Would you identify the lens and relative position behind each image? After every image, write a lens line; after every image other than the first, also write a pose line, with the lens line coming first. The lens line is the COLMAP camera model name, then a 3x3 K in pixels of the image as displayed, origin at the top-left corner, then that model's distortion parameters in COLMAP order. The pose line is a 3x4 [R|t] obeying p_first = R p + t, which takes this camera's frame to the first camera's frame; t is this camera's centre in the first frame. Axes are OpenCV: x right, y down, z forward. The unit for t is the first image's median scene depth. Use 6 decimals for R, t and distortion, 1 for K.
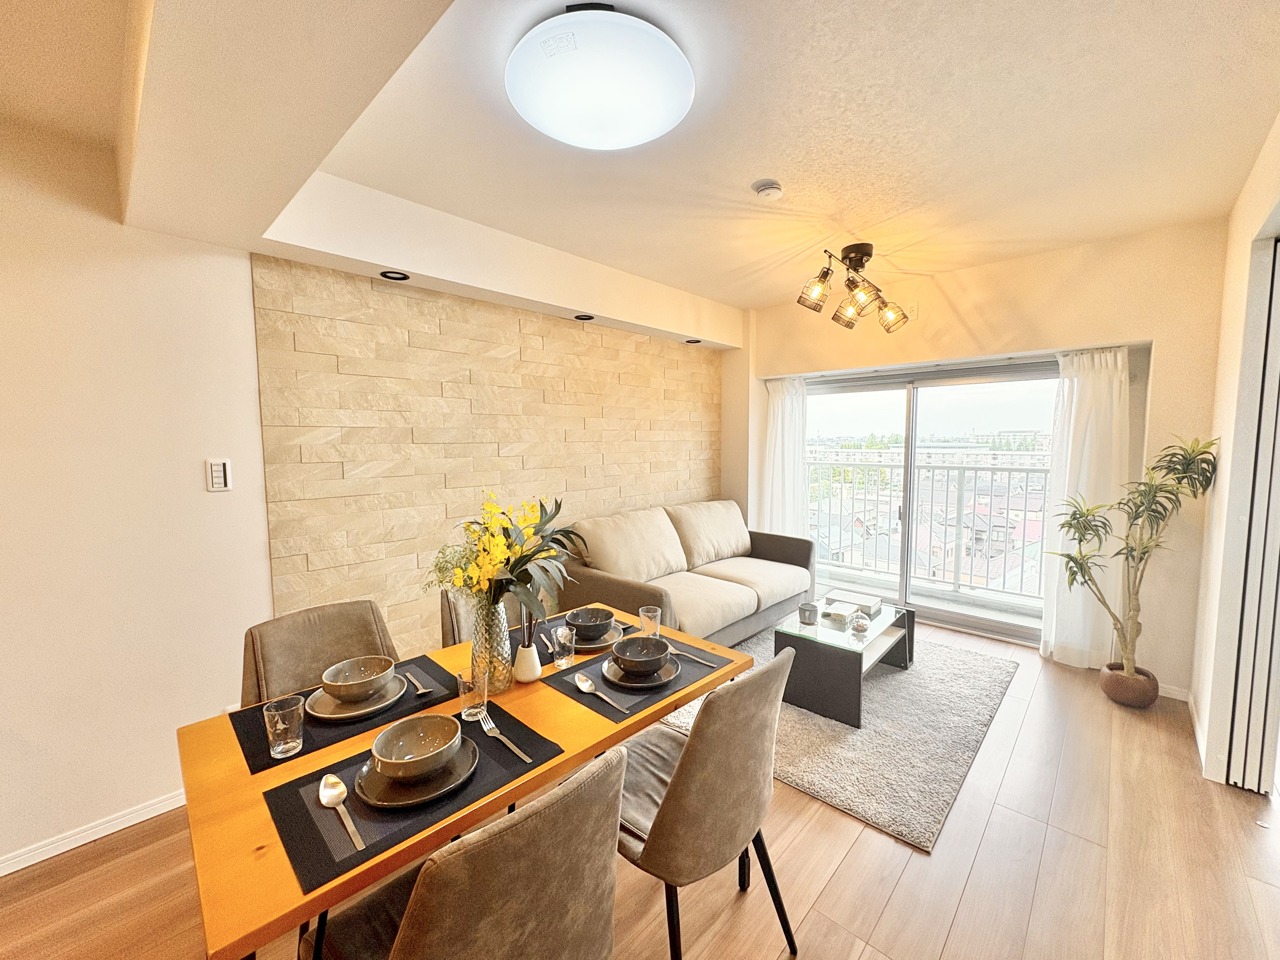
lens RADIAL K [[513.7, 0, 637.8], [0, 513.7, 482.6], [0, 0, 1]] dist [0.007866, -0.002219]
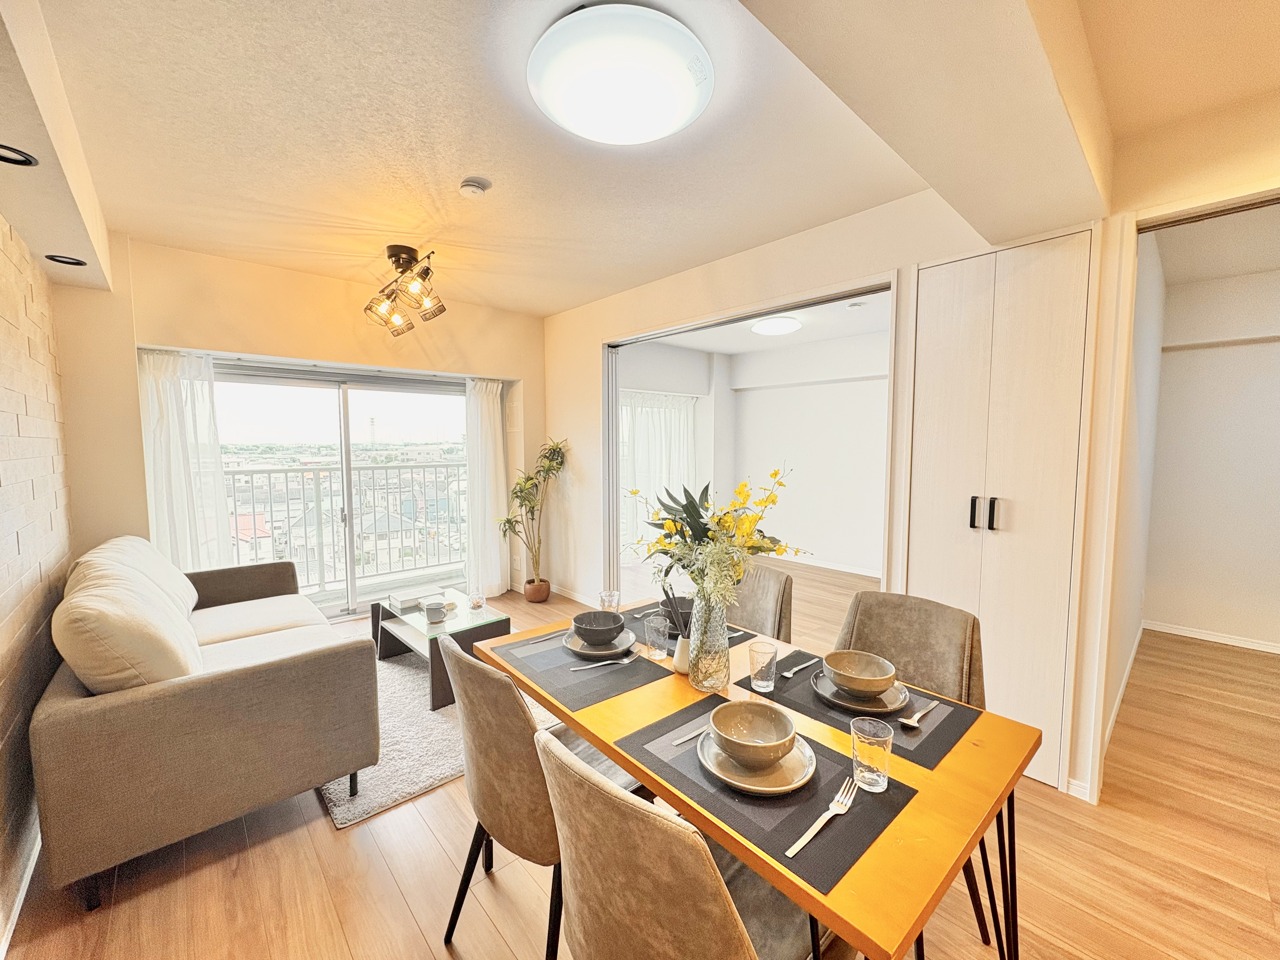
lens RADIAL K [[513.7, 0, 643.9], [0, 513.7, 480.6], [0, 0, 1]] dist [0.007866, -0.002219]
pose [[0.062845, -0.068640, 0.995660, -0.526798], [0.086641, 0.994241, 0.063073, -0.021834], [-0.994255, 0.082301, 0.068430, 0.441429]]
